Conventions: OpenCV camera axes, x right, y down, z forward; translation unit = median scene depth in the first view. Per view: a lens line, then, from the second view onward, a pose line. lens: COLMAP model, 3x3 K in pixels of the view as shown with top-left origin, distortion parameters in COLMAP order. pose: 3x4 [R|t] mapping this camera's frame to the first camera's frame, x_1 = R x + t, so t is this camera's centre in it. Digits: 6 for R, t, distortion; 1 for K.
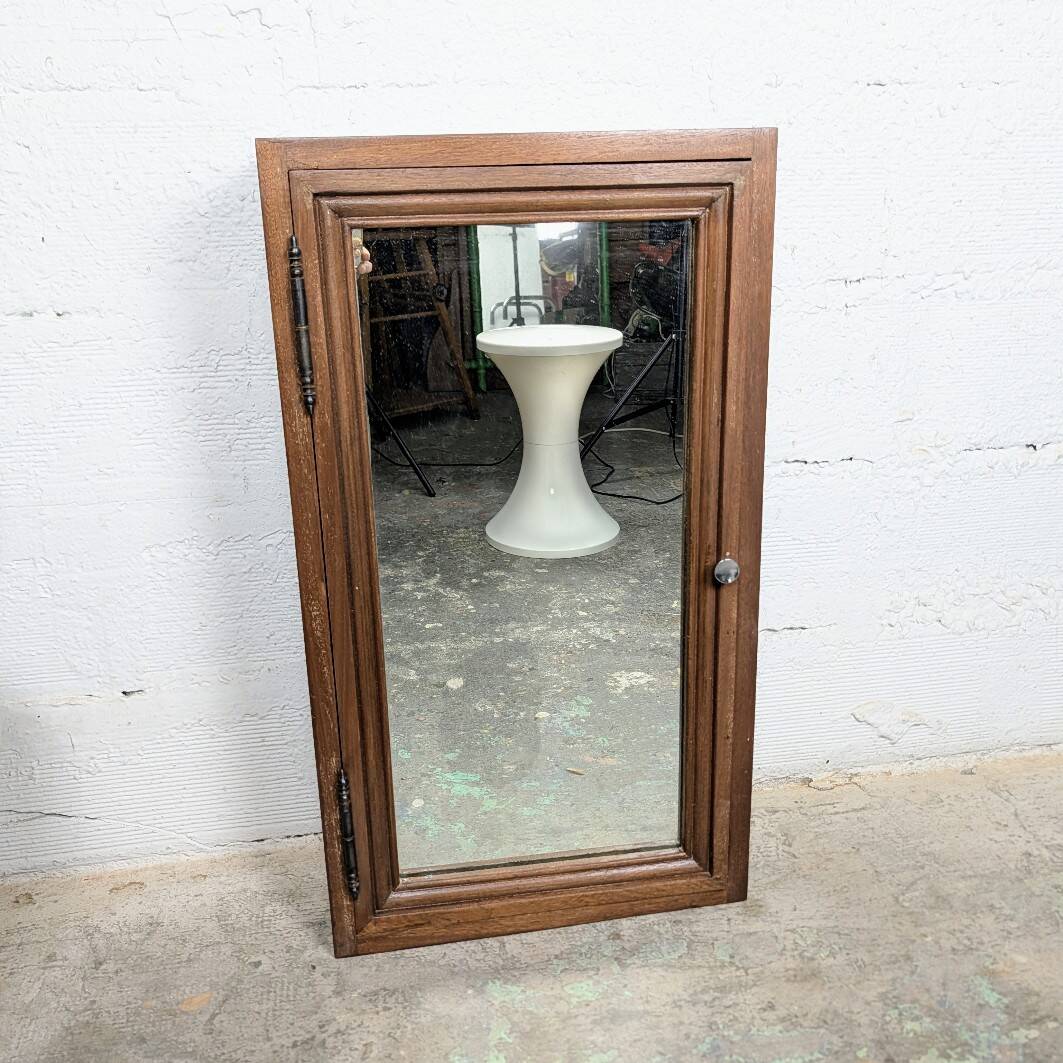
lens RADIAL K [[1005.4, 0, 516.0], [0, 1005.4, 506.6], [0, 0, 1]] dist [0.003344, 0.002461]
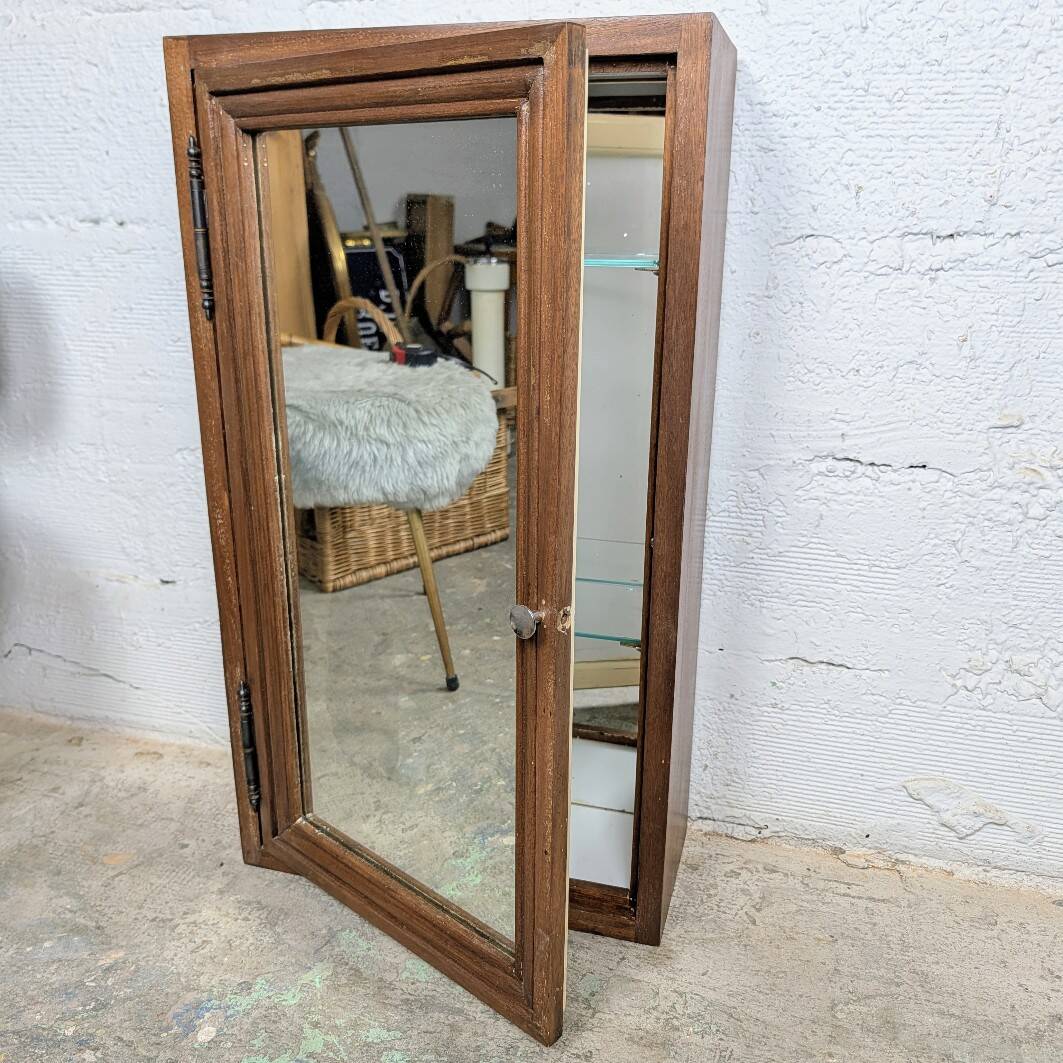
lens RADIAL K [[1015.5, 0, 521.4], [0, 1015.5, 551.0], [0, 0, 1]] dist [-0.005091, 0.006562]
pose [[0.898532, 0.173837, -0.403014, 0.436759], [-0.157809, 0.984773, 0.072933, 0.010876], [0.409556, -0.001933, 0.912283, 0.161962]]
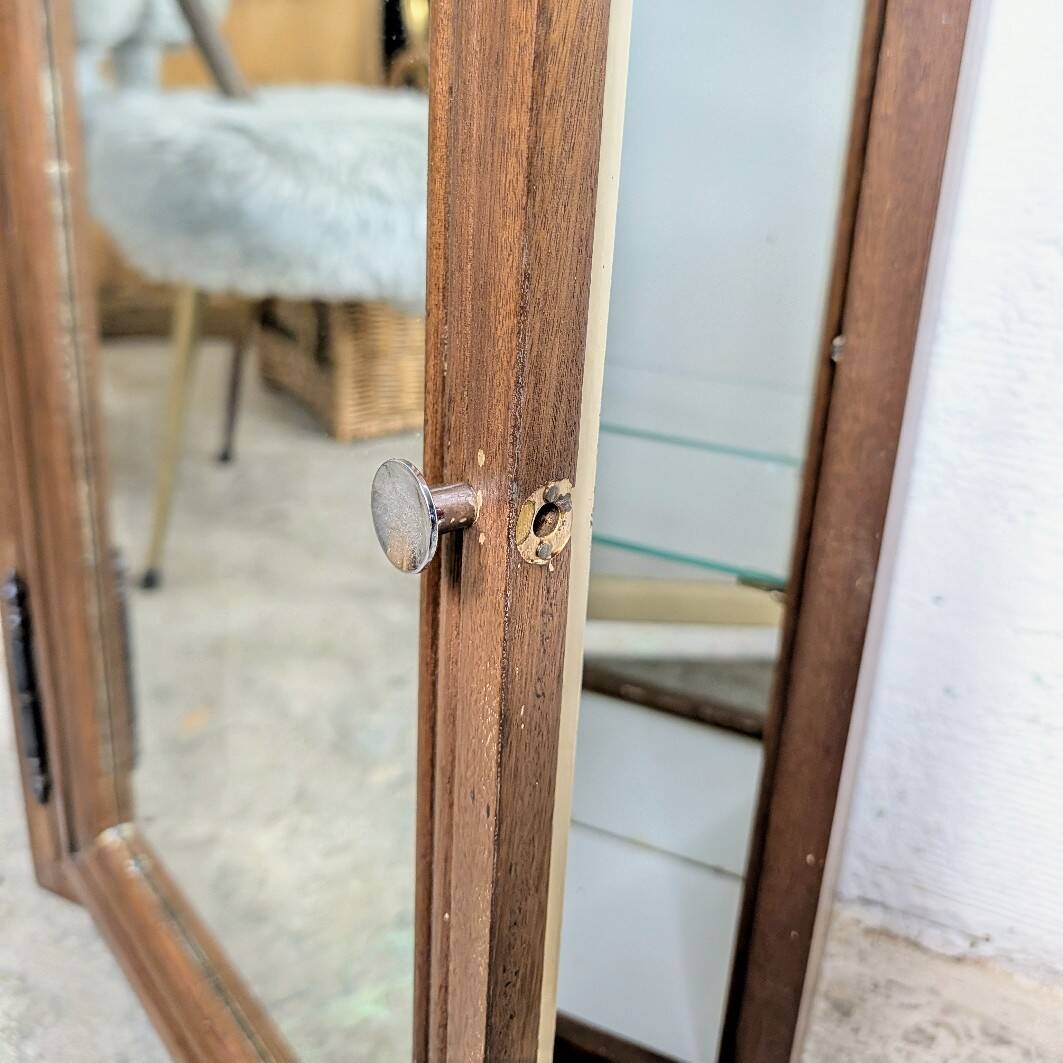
lens RADIAL K [[1046.2, 0, 532.1], [0, 1046.2, 416.5], [0, 0, 1]] dist [-0.005116, -0.014379]
pose [[0.829572, 0.244152, -0.502194, 0.298395], [-0.233256, 0.968639, 0.085610, 0.061960], [0.507347, 0.046121, 0.860507, 0.600081]]
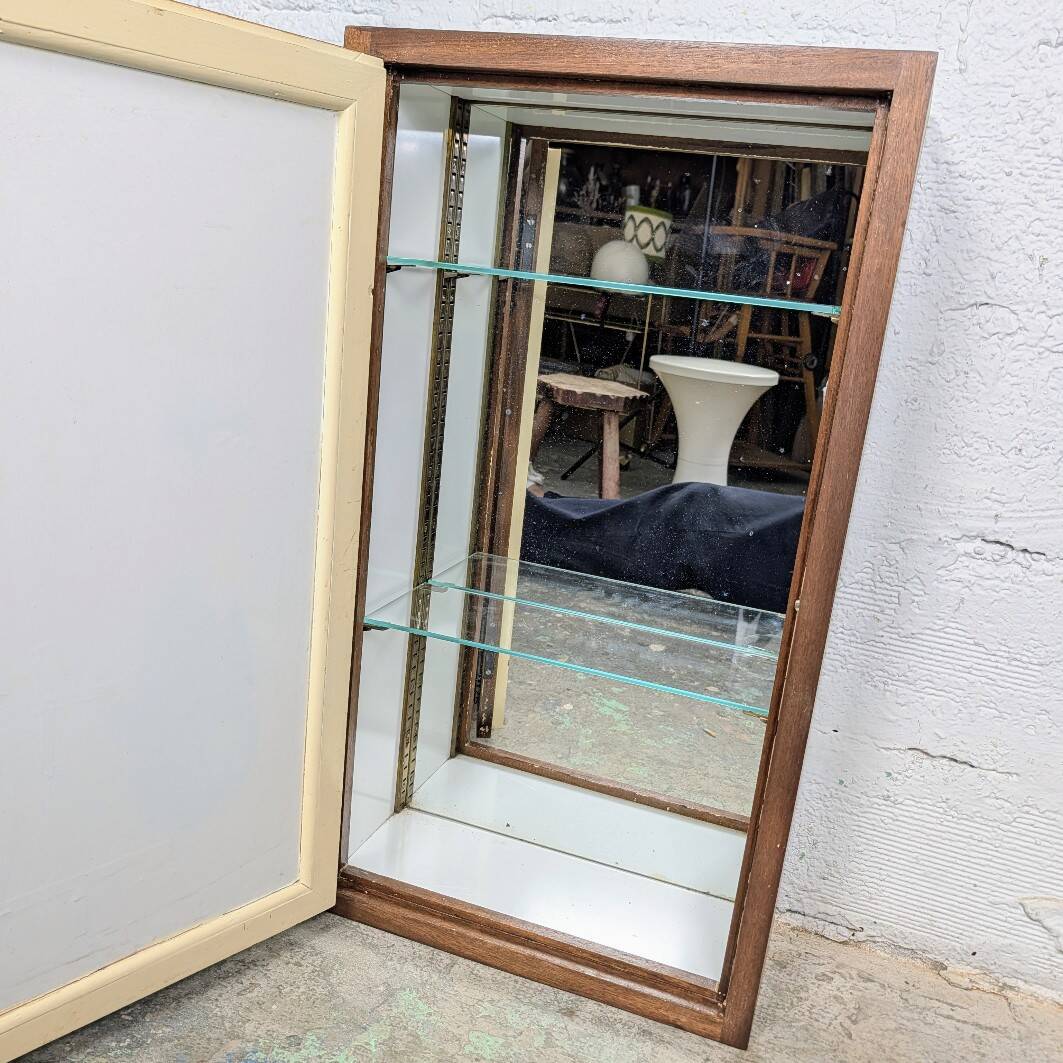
lens RADIAL K [[1014.3, 0, 544.3], [0, 1014.3, 540.7], [0, 0, 1]] dist [-0.010007, 0.023979]
pose [[0.868019, 0.246386, -0.431088, 0.352308], [-0.268814, 0.963148, 0.009210, 0.044172], [0.417471, 0.107888, 0.902263, 0.184516]]
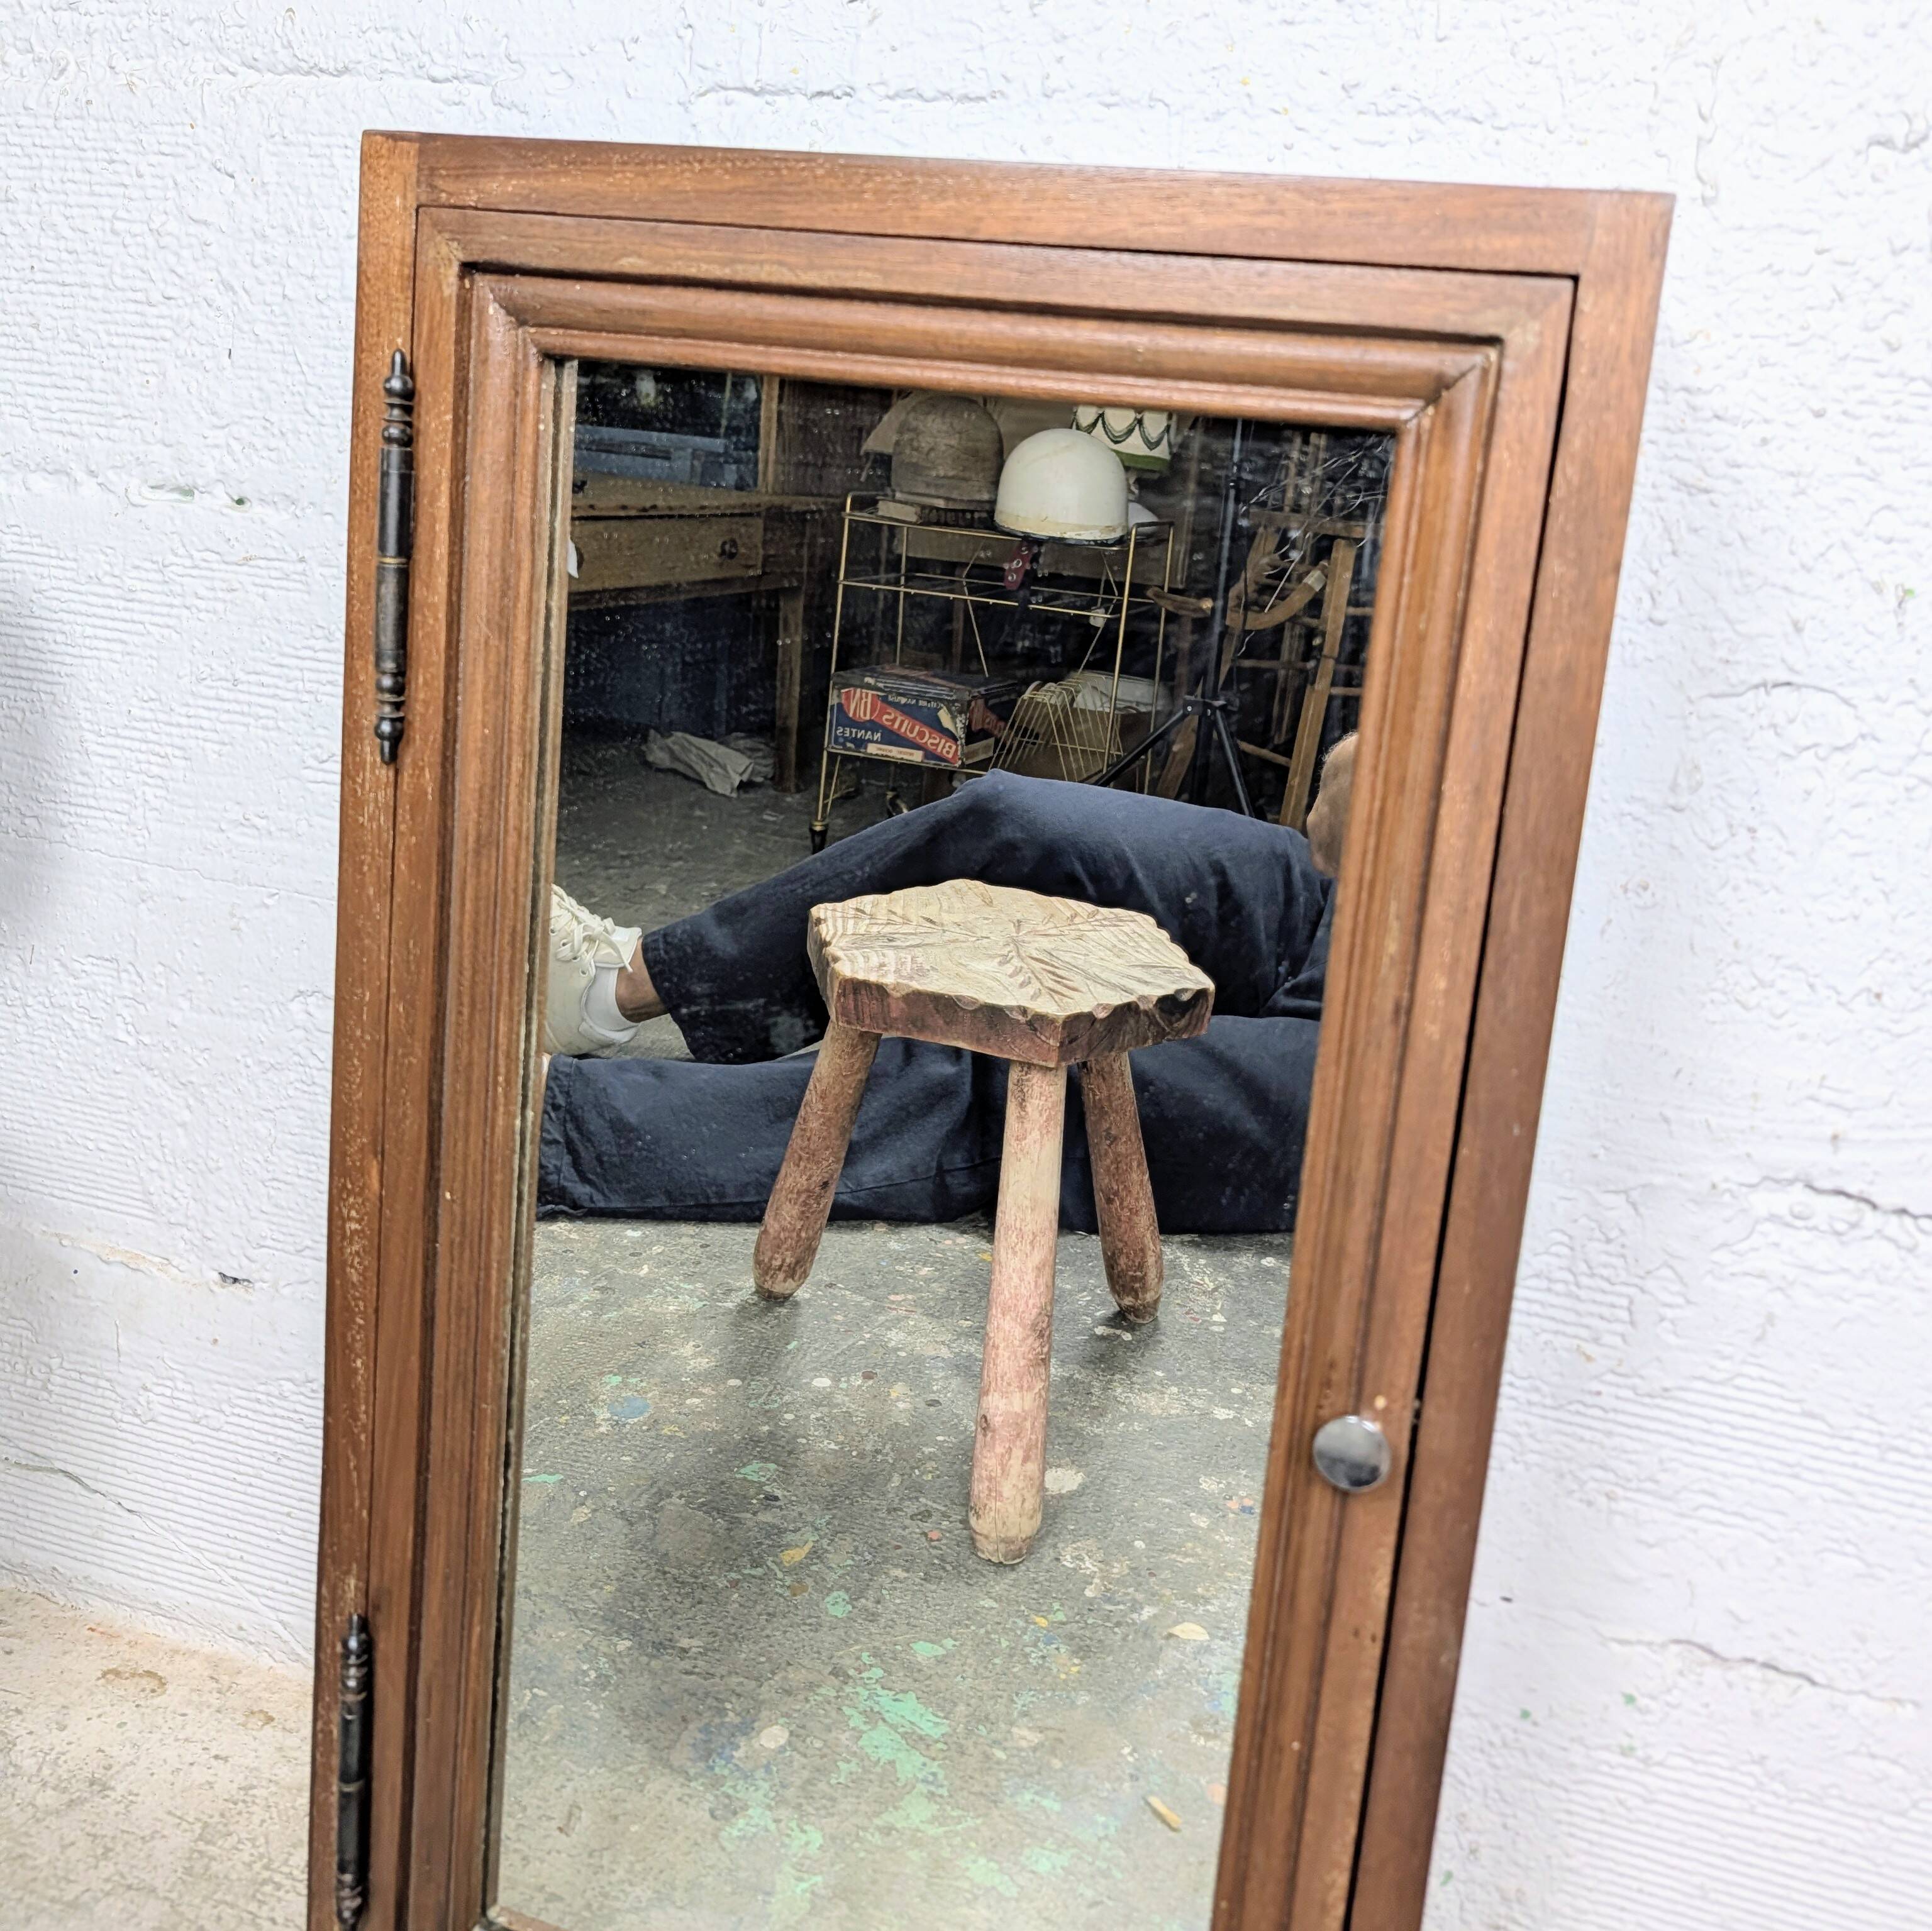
lens RADIAL K [[1839.8, 0, 1001.7], [0, 1839.8, 789.8], [0, 0, 1]] dist [0.002931, 0.004069]
pose [[0.889082, 0.187865, -0.417421, 0.294668], [-0.241712, 0.967079, -0.079586, -0.067249], [0.388727, 0.171654, 0.905222, 0.324734]]
